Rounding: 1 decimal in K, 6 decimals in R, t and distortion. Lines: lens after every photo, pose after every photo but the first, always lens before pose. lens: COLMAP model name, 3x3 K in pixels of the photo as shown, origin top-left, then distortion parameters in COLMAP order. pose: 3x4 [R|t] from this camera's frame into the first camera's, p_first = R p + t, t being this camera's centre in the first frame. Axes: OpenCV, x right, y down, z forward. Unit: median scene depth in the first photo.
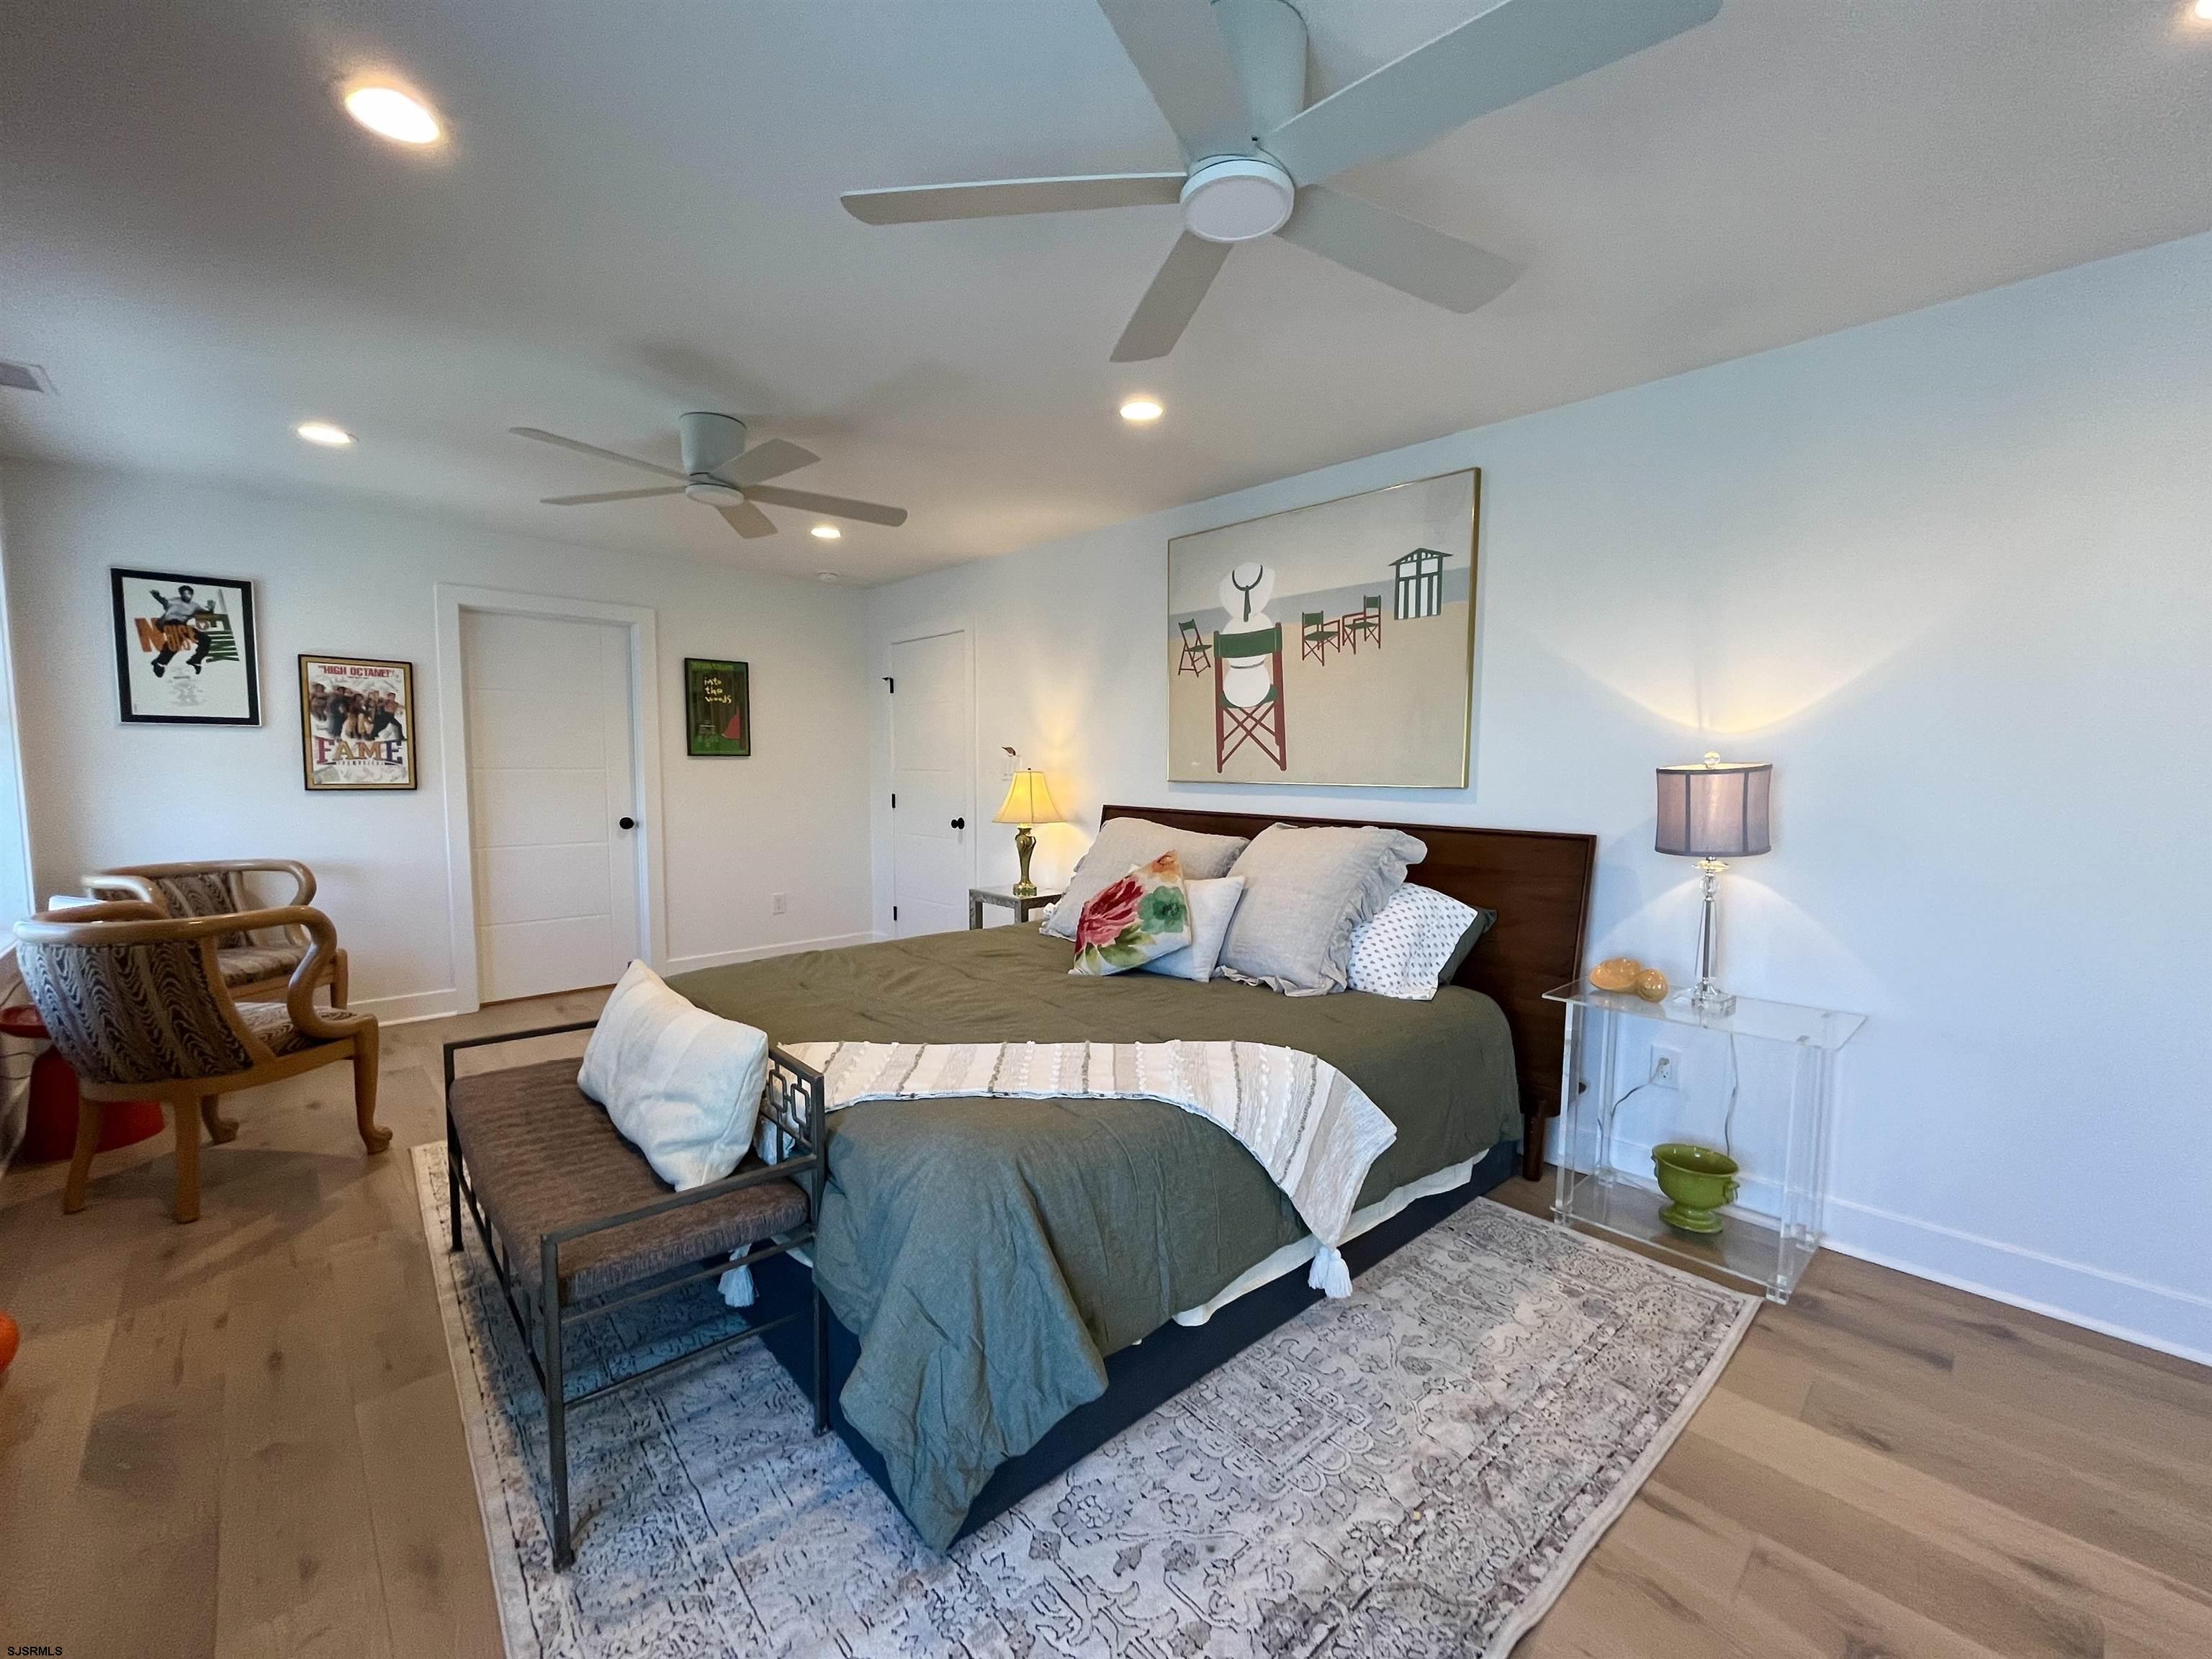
lens RADIAL K [[896.1, 0, 1099.5], [0, 896.1, 835.5], [0, 0, 1]] dist [-0.002975, -0.000077]
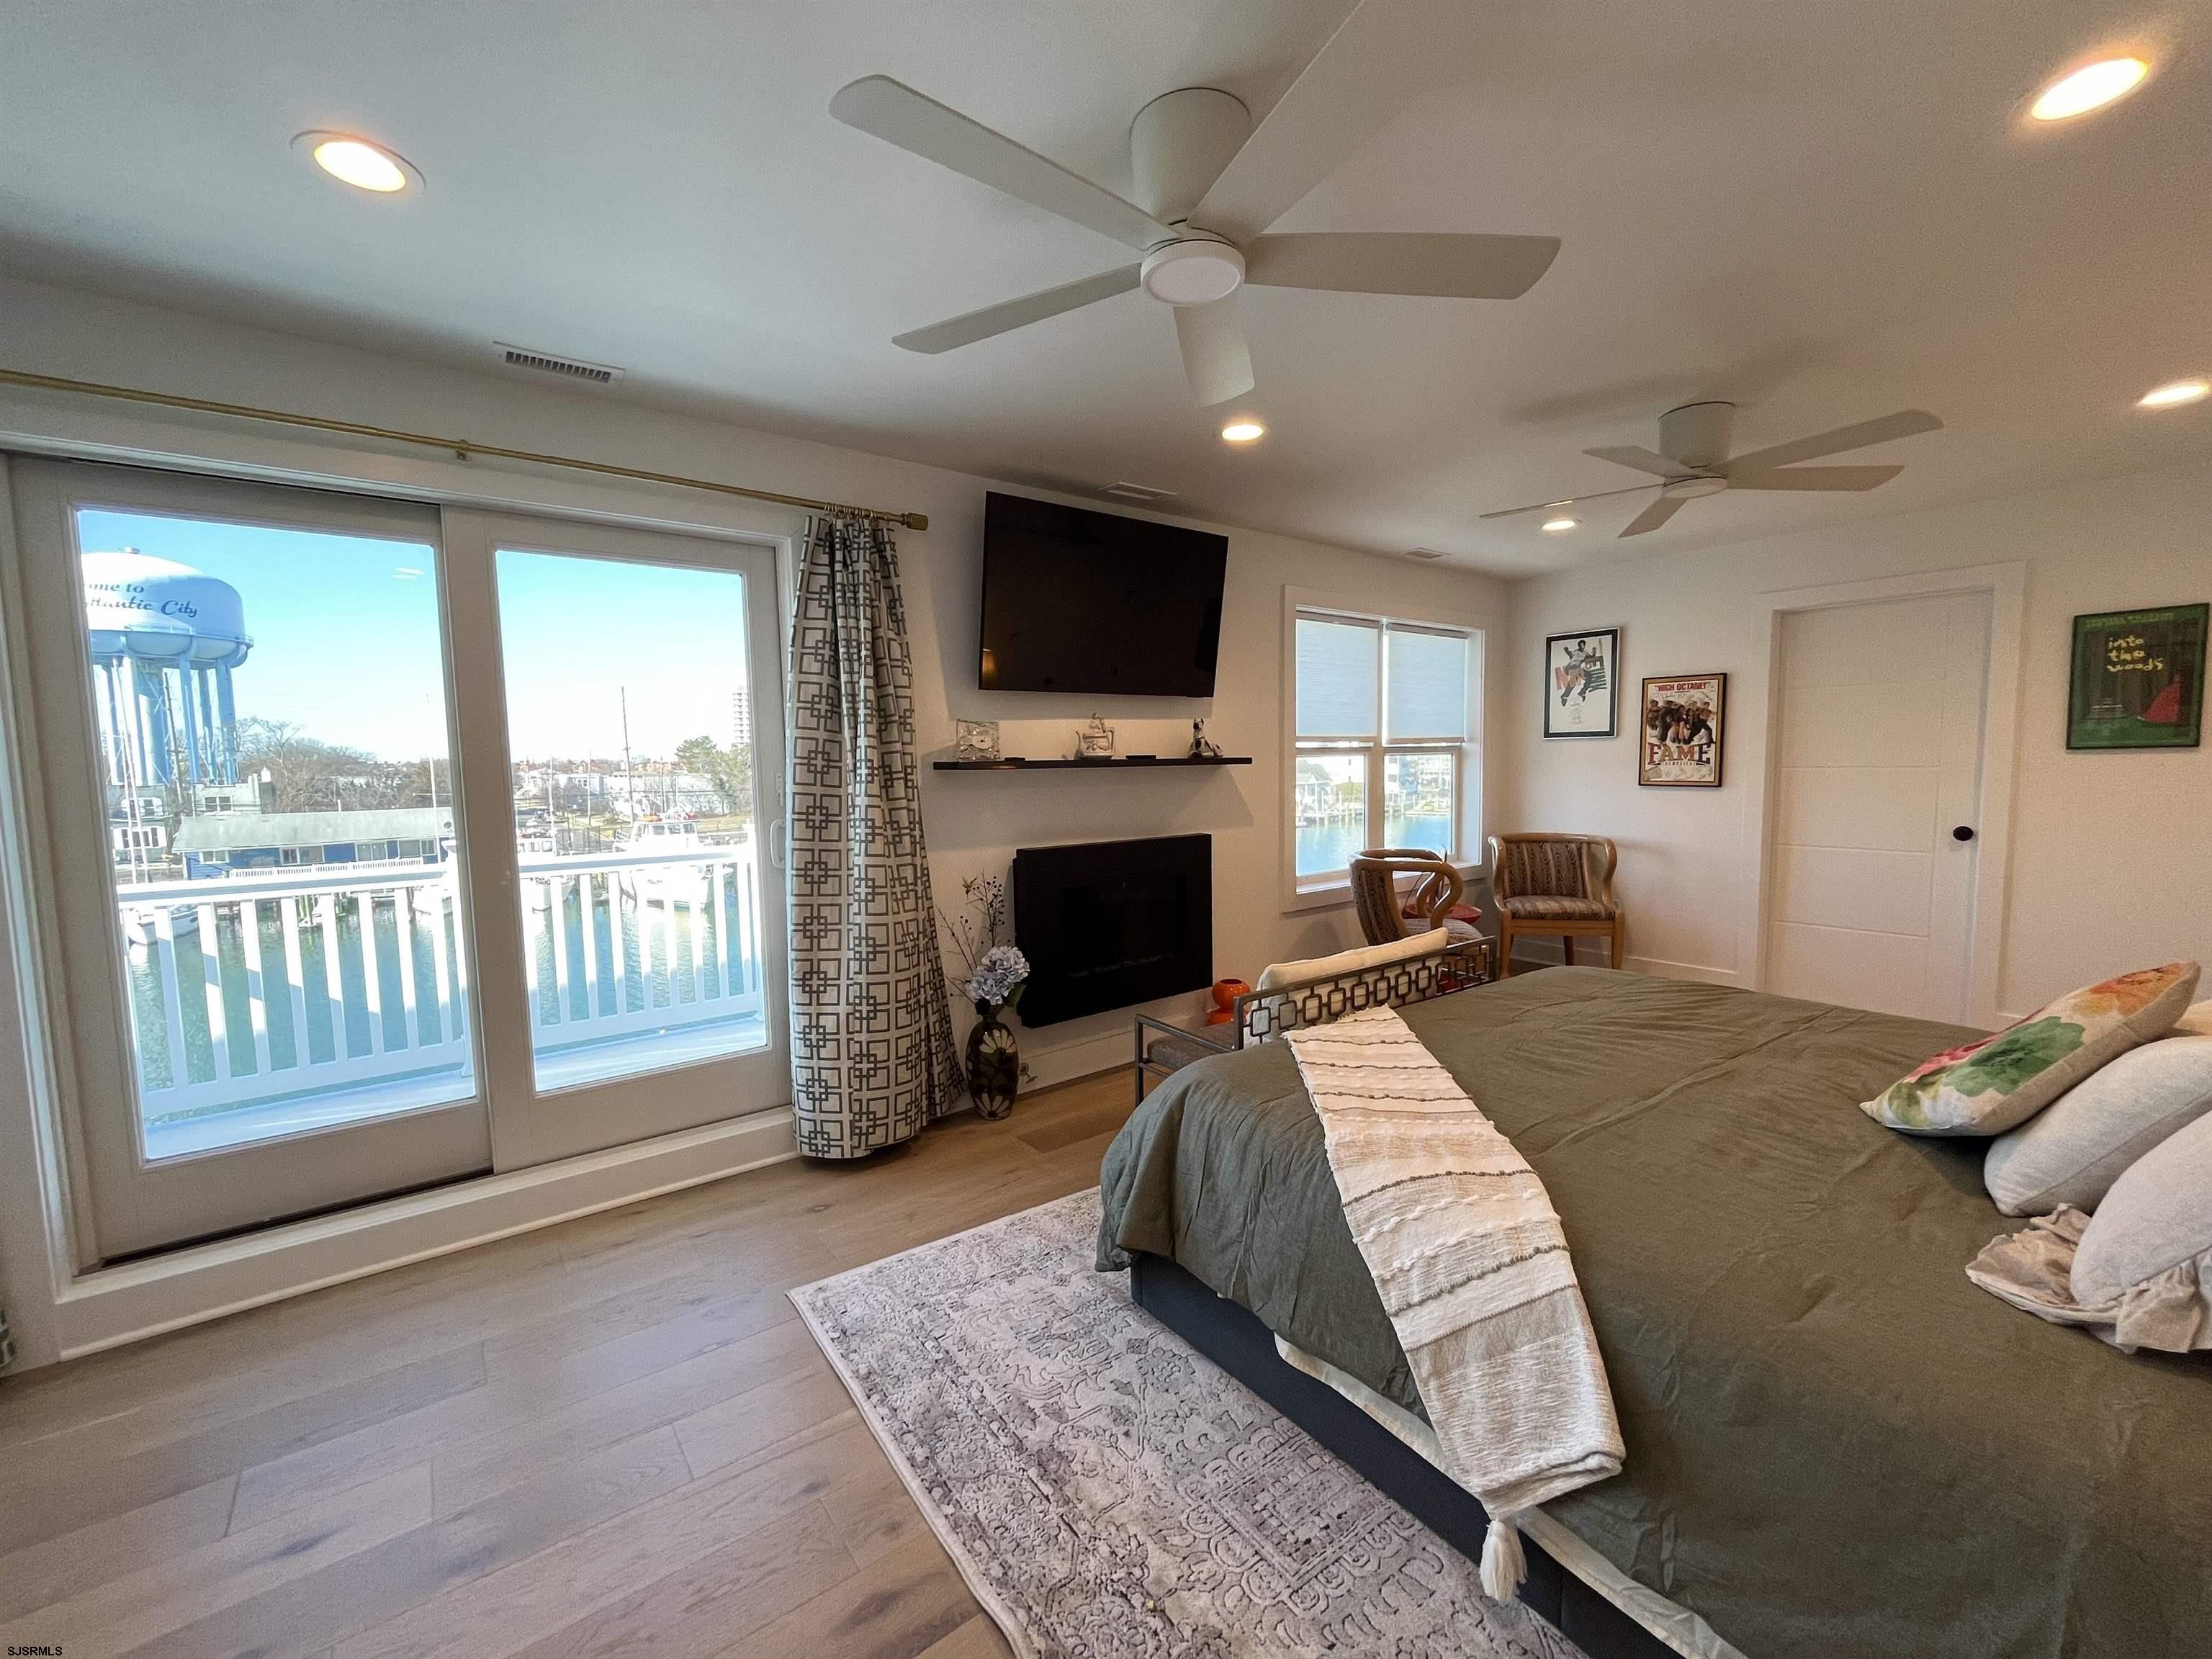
lens RADIAL K [[896.1, 0, 1099.5], [0, 896.1, 835.5], [0, 0, 1]] dist [-0.002975, -0.000077]
pose [[-0.103460, 0.078916, -0.991498, 0.455903], [-0.062657, 0.994350, 0.085682, -0.040603], [0.992658, 0.070989, -0.097931, 0.367653]]
